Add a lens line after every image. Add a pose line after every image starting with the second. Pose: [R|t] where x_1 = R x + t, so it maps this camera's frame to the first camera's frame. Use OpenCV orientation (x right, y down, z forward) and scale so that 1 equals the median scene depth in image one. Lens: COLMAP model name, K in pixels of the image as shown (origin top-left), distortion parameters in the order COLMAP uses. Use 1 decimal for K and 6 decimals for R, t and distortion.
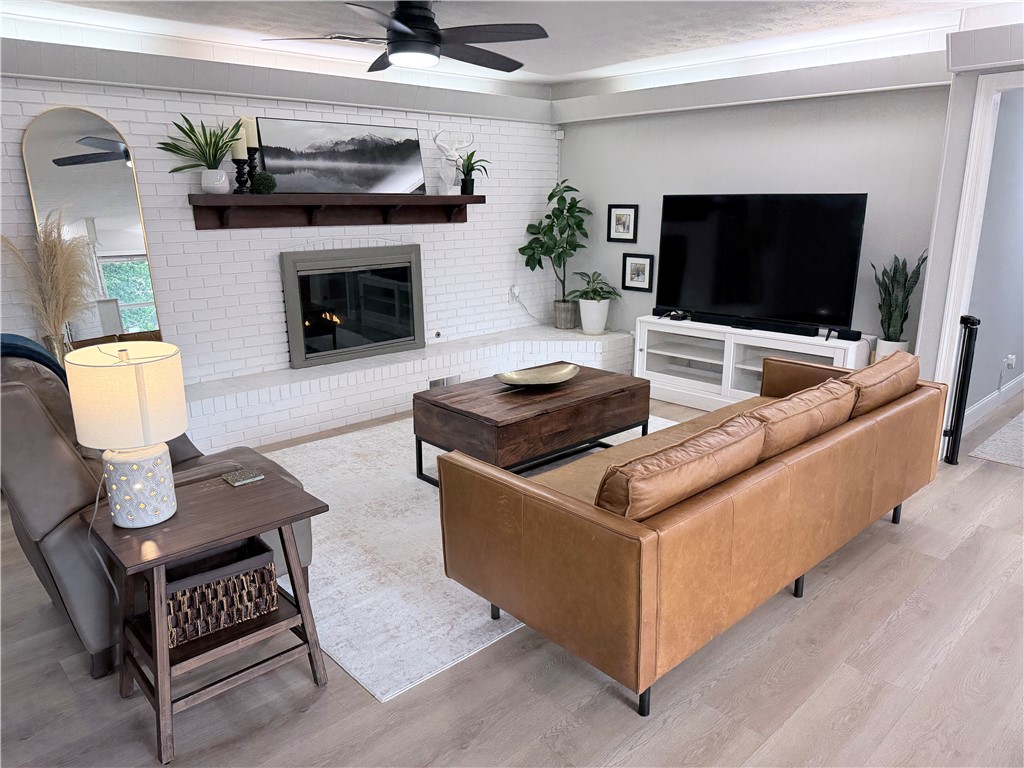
lens RADIAL K [[726.1, 0, 512.0], [0, 726.1, 384.0], [0, 0, 1]] dist [0.143656, -0.250360]
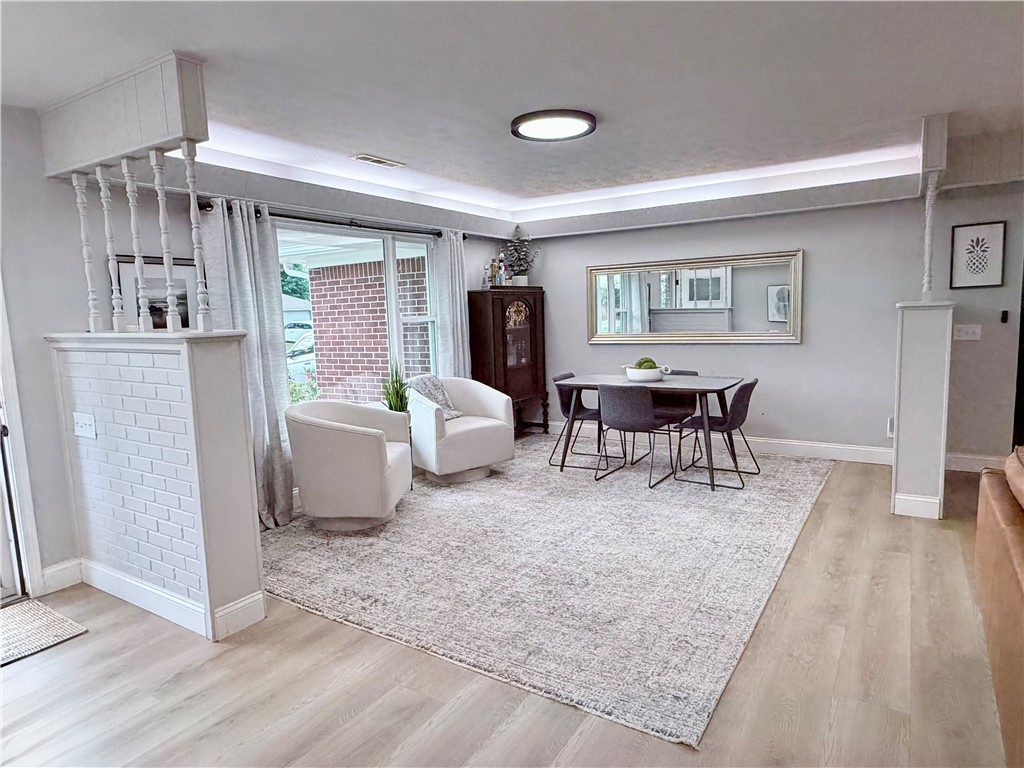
lens RADIAL K [[620.1, 0, 512.0], [0, 620.1, 384.0], [0, 0, 1]] dist [-0.001624, -0.001021]
pose [[-0.970068, 0.070064, -0.232508, 0.474677], [-0.019091, 0.932506, 0.360650, -0.136449], [0.242084, 0.354293, -0.903256, 0.615276]]
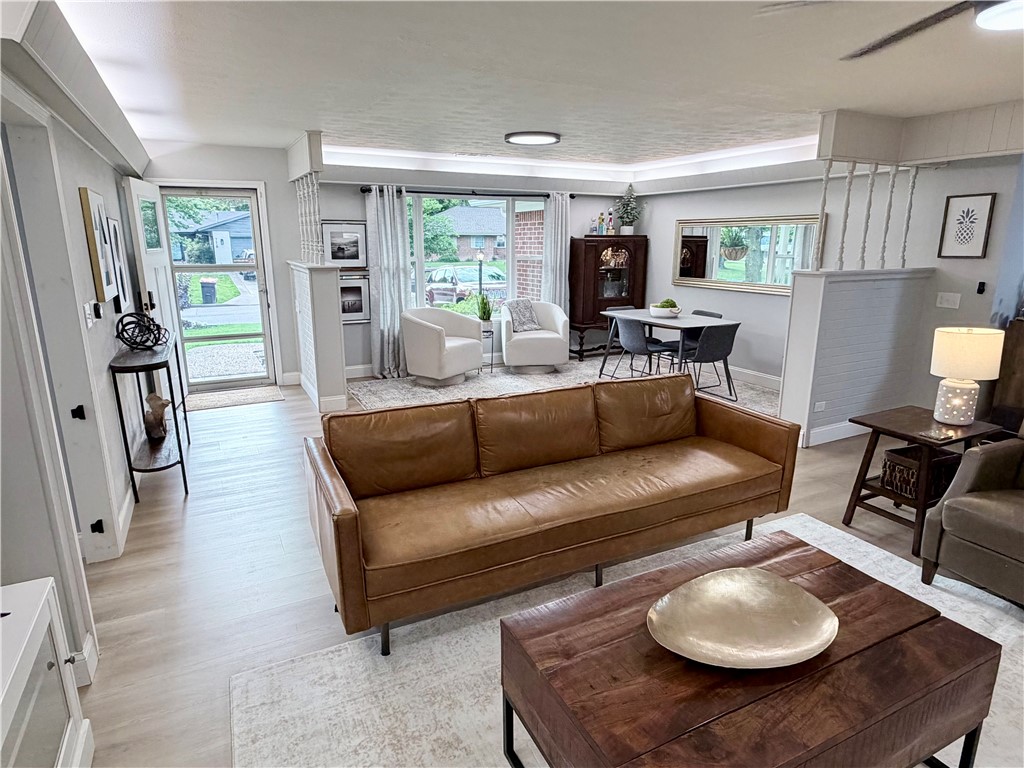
lens RADIAL K [[587.4, 0, 512.0], [0, 587.4, 384.0], [0, 0, 1]] dist [-0.006379, -0.002360]
pose [[-0.960461, -0.059293, 0.272028, 0.060919], [0.076901, 0.882552, 0.463883, -0.234265], [-0.267584, 0.466461, -0.843097, 0.890539]]
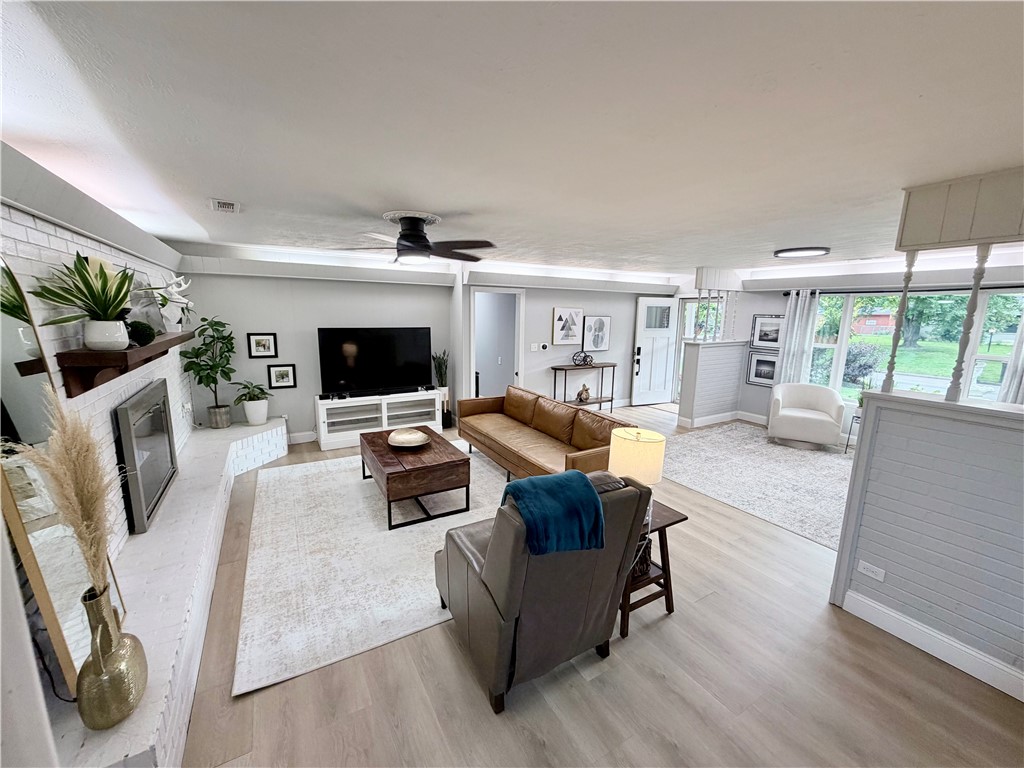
lens RADIAL K [[407.9, 0, 512.0], [0, 407.9, 384.0], [0, 0, 1]] dist [-0.000476, -0.000035]
pose [[0.216959, -0.159445, 0.963071, -0.543413], [0.228197, 0.967520, 0.108774, -0.122980], [-0.949134, 0.196170, 0.246297, 0.355359]]
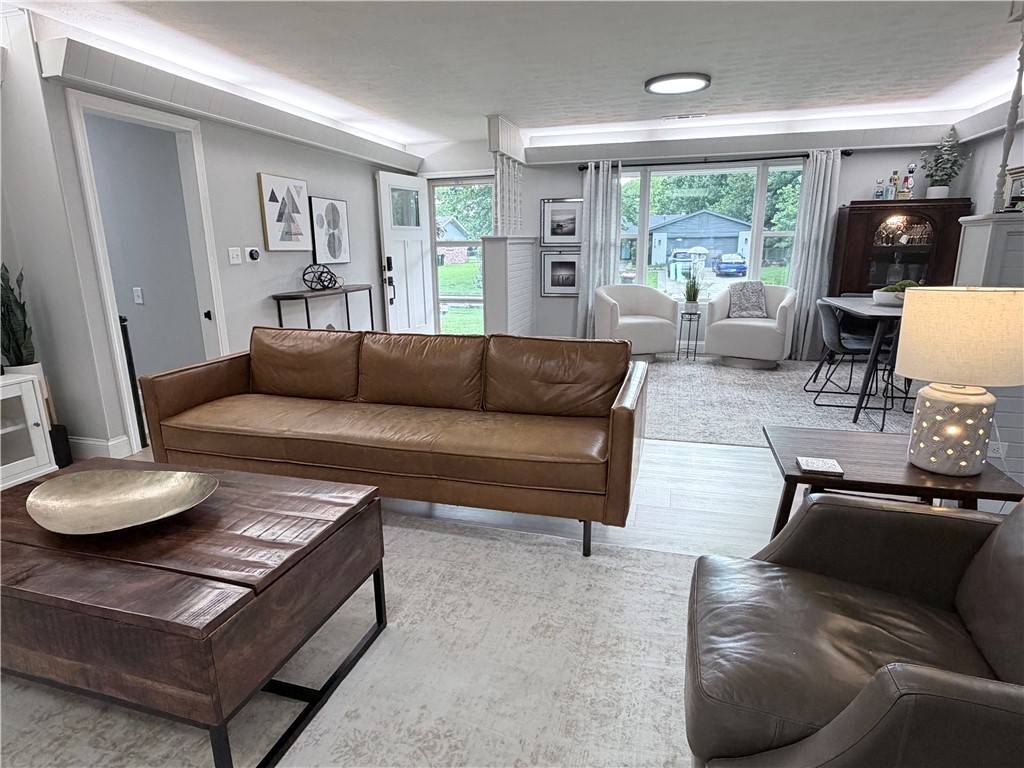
lens RADIAL K [[574.1, 0, 512.0], [0, 574.1, 384.0], [0, 0, 1]] dist [0.000815, -0.000429]
pose [[-0.513545, -0.186261, 0.837603, -0.287332], [0.232602, 0.909387, 0.344835, -0.106980], [-0.825934, 0.371917, -0.423687, 0.626459]]
